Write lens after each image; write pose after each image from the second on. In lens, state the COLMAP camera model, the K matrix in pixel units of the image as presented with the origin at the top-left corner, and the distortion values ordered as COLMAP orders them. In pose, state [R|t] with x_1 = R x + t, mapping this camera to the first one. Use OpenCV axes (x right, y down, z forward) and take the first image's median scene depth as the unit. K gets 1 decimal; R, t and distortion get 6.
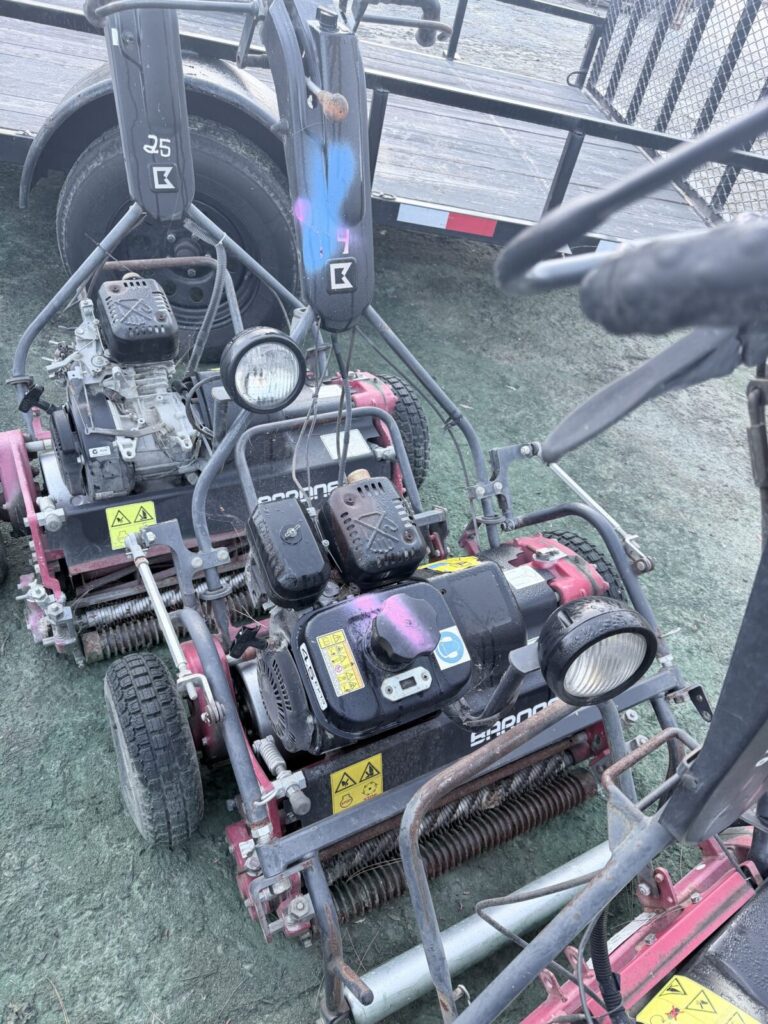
lens RADIAL K [[724.2, 0, 377.8], [0, 724.2, 510.3], [0, 0, 1]] dist [0.011245, -0.020855]
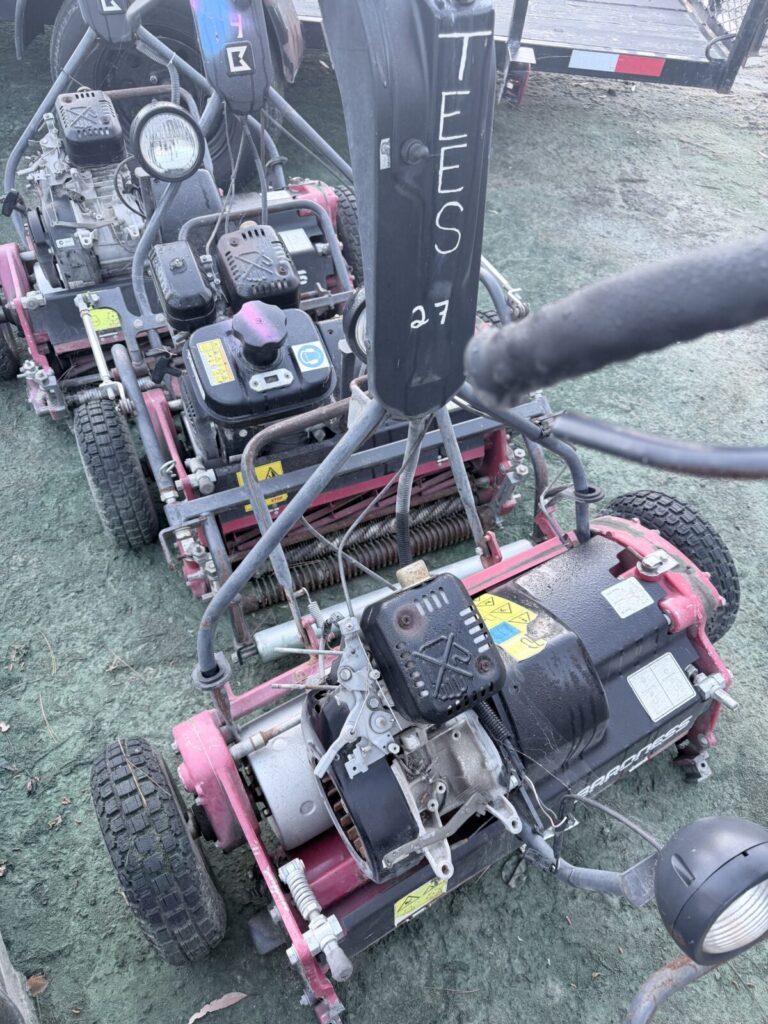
lens RADIAL K [[724.2, 0, 388.8], [0, 724.2, 517.8], [0, 0, 1]] dist [0.011245, -0.020855]
pose [[0.992544, -0.019422, -0.120330, 0.282934], [0.034621, 0.991485, 0.125536, 0.237628], [0.116867, -0.128766, 0.984765, -0.176242]]
